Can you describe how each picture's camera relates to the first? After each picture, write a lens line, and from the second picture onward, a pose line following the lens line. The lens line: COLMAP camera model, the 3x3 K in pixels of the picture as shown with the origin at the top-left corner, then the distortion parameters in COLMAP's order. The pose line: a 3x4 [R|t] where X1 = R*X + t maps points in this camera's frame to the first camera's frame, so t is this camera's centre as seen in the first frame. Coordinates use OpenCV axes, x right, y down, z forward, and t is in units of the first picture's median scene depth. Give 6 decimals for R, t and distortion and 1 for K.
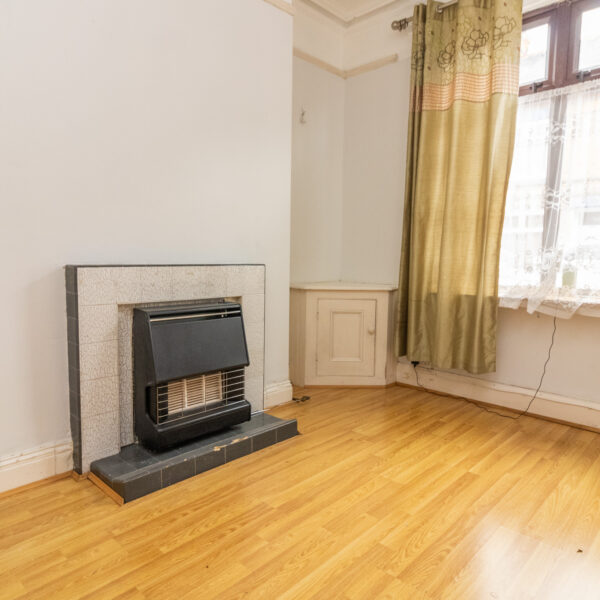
lens RADIAL K [[439.0, 0, 300.0], [0, 439.0, 300.0], [0, 0, 1]] dist [0.029720, -0.056645]
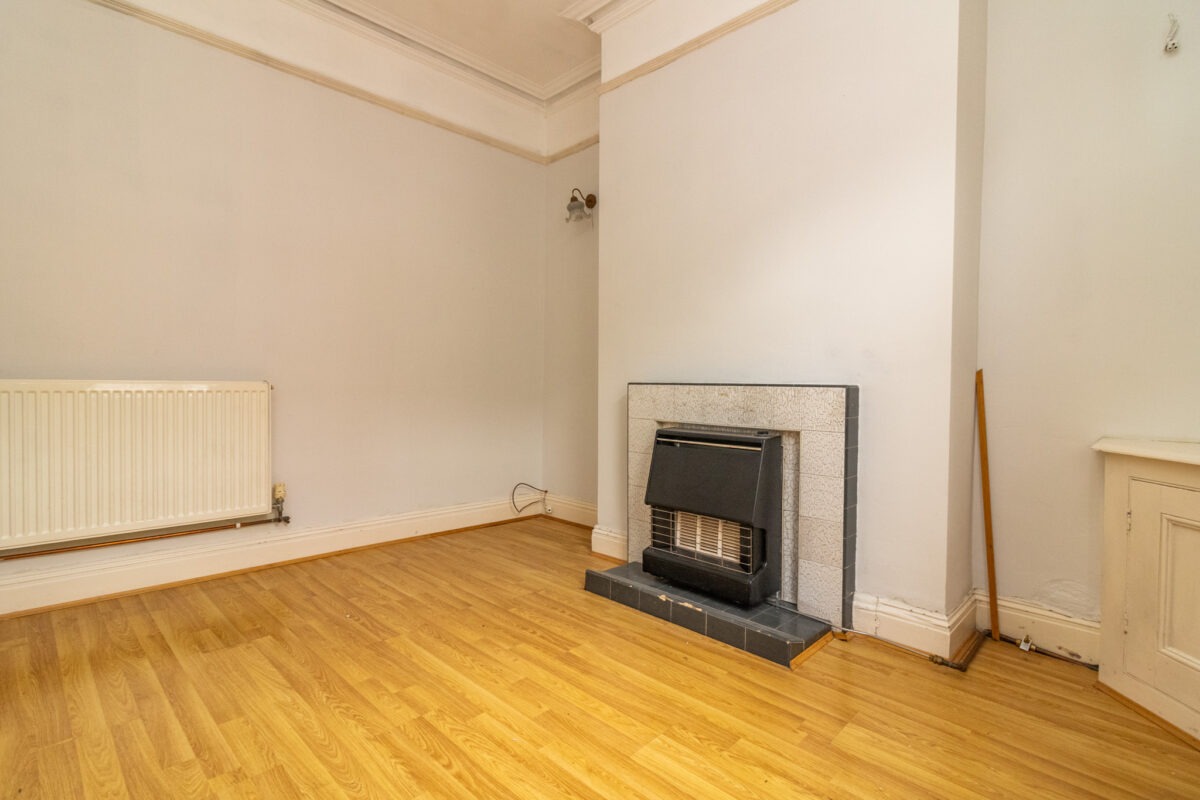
lens RADIAL K [[557.5, 0, 606.3], [0, 557.5, 395.3], [0, 0, 1]] dist [0.005352, 0.002055]
pose [[0.015421, 0.021544, -0.999649, 0.879428], [-0.101086, 0.994679, 0.019877, -0.062125], [0.994758, 0.100744, 0.017517, 0.827945]]
